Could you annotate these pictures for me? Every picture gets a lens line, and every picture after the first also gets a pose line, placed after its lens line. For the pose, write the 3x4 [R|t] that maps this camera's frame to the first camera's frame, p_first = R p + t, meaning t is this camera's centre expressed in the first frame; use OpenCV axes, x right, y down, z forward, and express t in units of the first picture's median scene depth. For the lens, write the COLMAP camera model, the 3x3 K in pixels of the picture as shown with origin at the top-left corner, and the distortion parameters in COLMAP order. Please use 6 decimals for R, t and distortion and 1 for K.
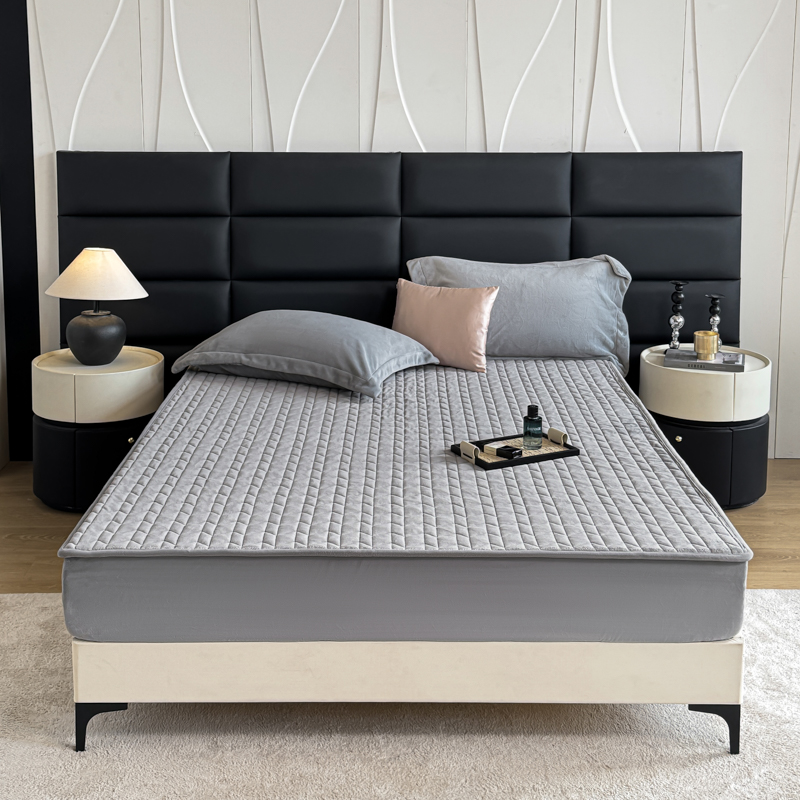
lens RADIAL K [[1155.2, 0, 415.7], [0, 1155.2, 291.6], [0, 0, 1]] dist [0.114356, 0.000000]
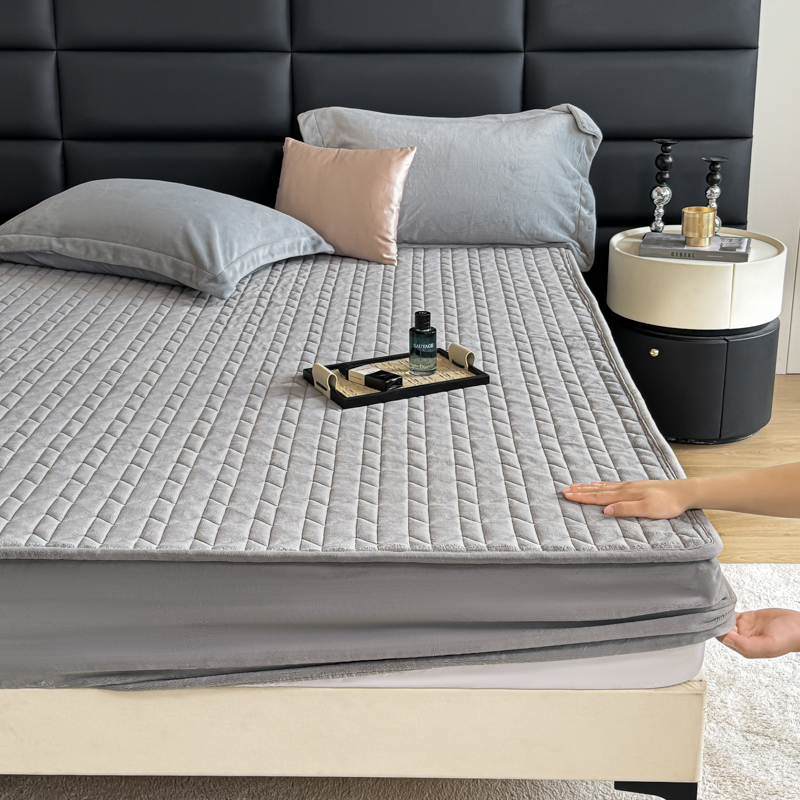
lens RADIAL K [[1196.3, 0, 400.8], [0, 1196.3, 348.1], [0, 0, 1]] dist [0.145753, 0.000000]
pose [[0.999731, 0.000962, -0.023158, 0.084681], [0.002187, 0.990766, 0.135569, 0.019614], [0.023075, -0.135583, 0.990497, 0.243533]]
